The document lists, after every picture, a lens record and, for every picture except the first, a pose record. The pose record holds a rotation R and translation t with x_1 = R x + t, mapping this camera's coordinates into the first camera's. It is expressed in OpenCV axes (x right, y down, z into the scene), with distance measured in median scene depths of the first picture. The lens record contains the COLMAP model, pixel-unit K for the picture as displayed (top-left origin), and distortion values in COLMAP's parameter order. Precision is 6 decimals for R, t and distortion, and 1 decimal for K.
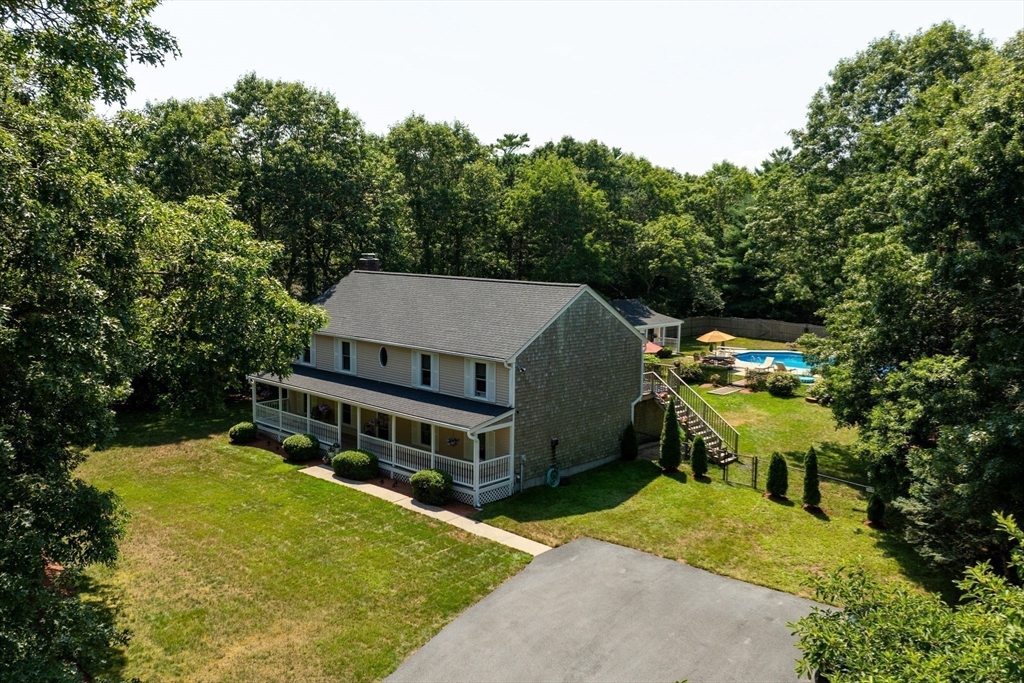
lens RADIAL K [[852.2, 0, 504.7], [0, 852.2, 337.7], [0, 0, 1]] dist [0.000233, -0.058141]
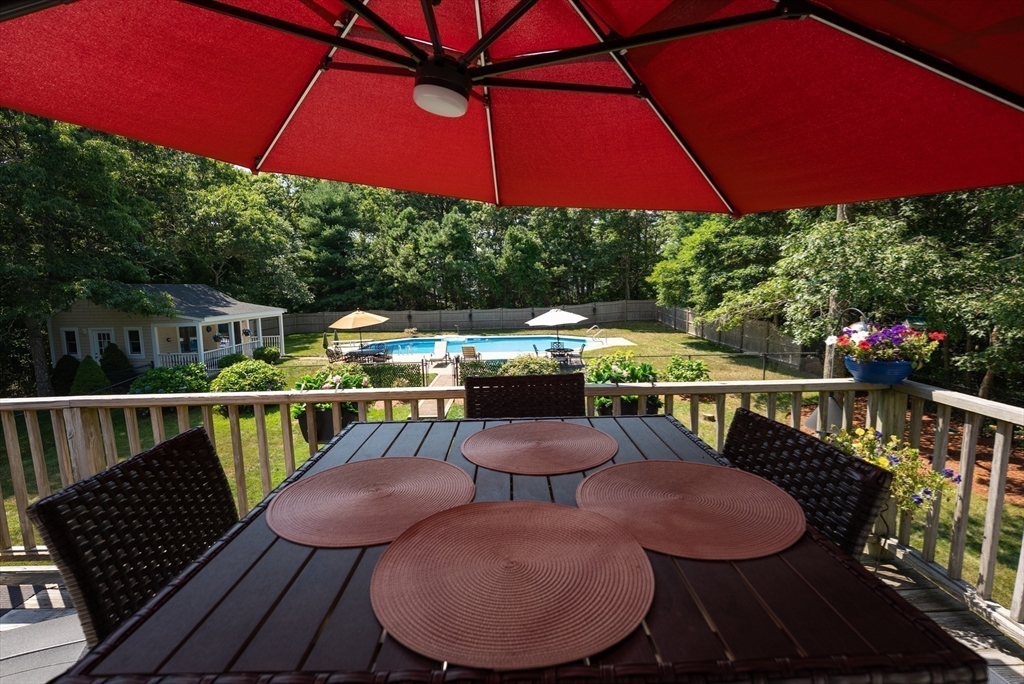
lens RADIAL K [[468.9, 0, 512.0], [0, 468.9, 342.0], [0, 0, 1]] dist [-0.026780, -0.000306]
pose [[0.721296, -0.103671, 0.684824, 0.158675], [0.103392, 0.993773, 0.041542, 0.019658], [-0.684866, 0.040842, 0.727523, 1.170876]]
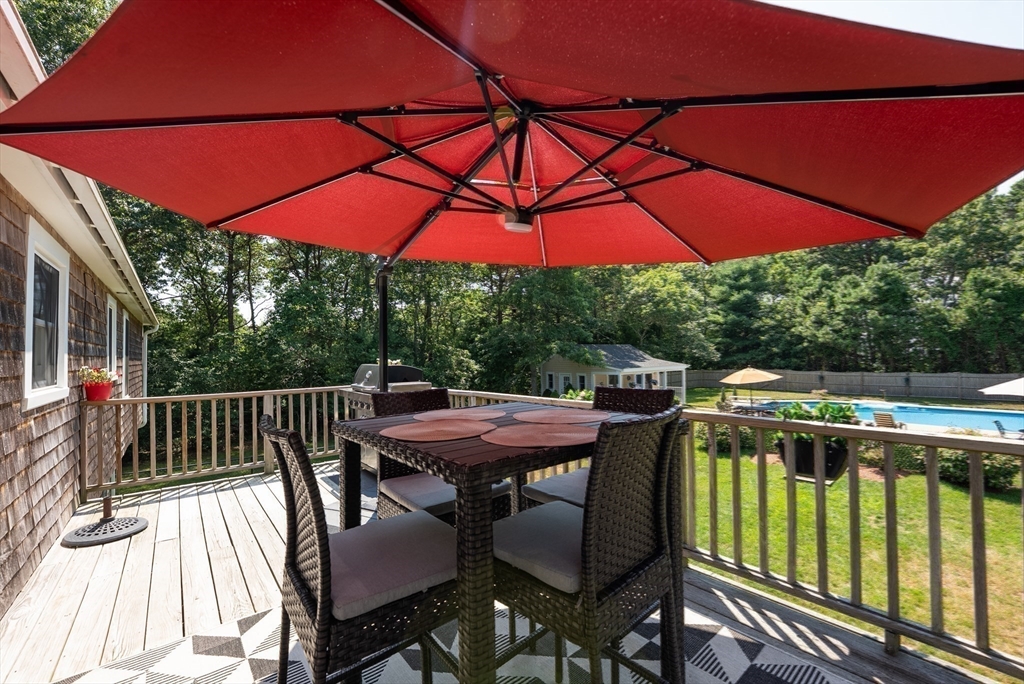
lens RADIAL K [[414.8, 0, 513.6], [0, 414.8, 345.0], [0, 0, 1]] dist [-0.027024, 0.000001]
pose [[0.991524, -0.027977, -0.126874, 0.185327], [0.010366, 0.990462, -0.137398, 0.027378], [0.129508, 0.134918, 0.982357, 1.143813]]
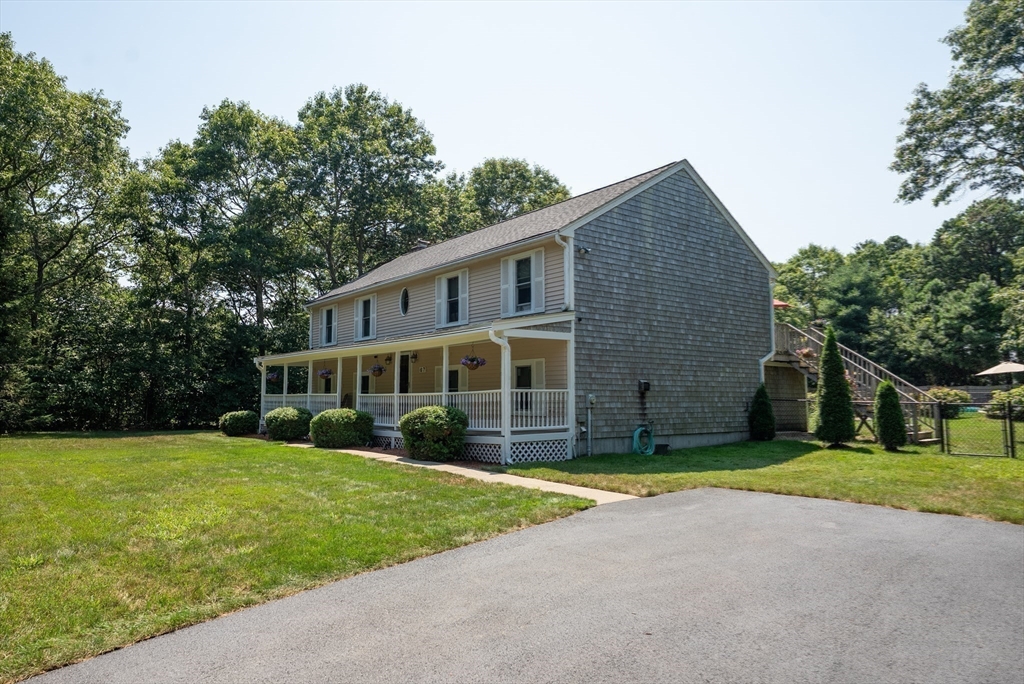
lens RADIAL K [[674.5, 0, 512.0], [0, 674.5, 342.0], [0, 0, 1]] dist [0.016869, -0.000280]
pose [[0.990285, -0.023241, -0.137099, 0.030660], [-0.004677, 0.979810, -0.199877, 0.185092], [0.138976, 0.198577, 0.970182, 0.487102]]
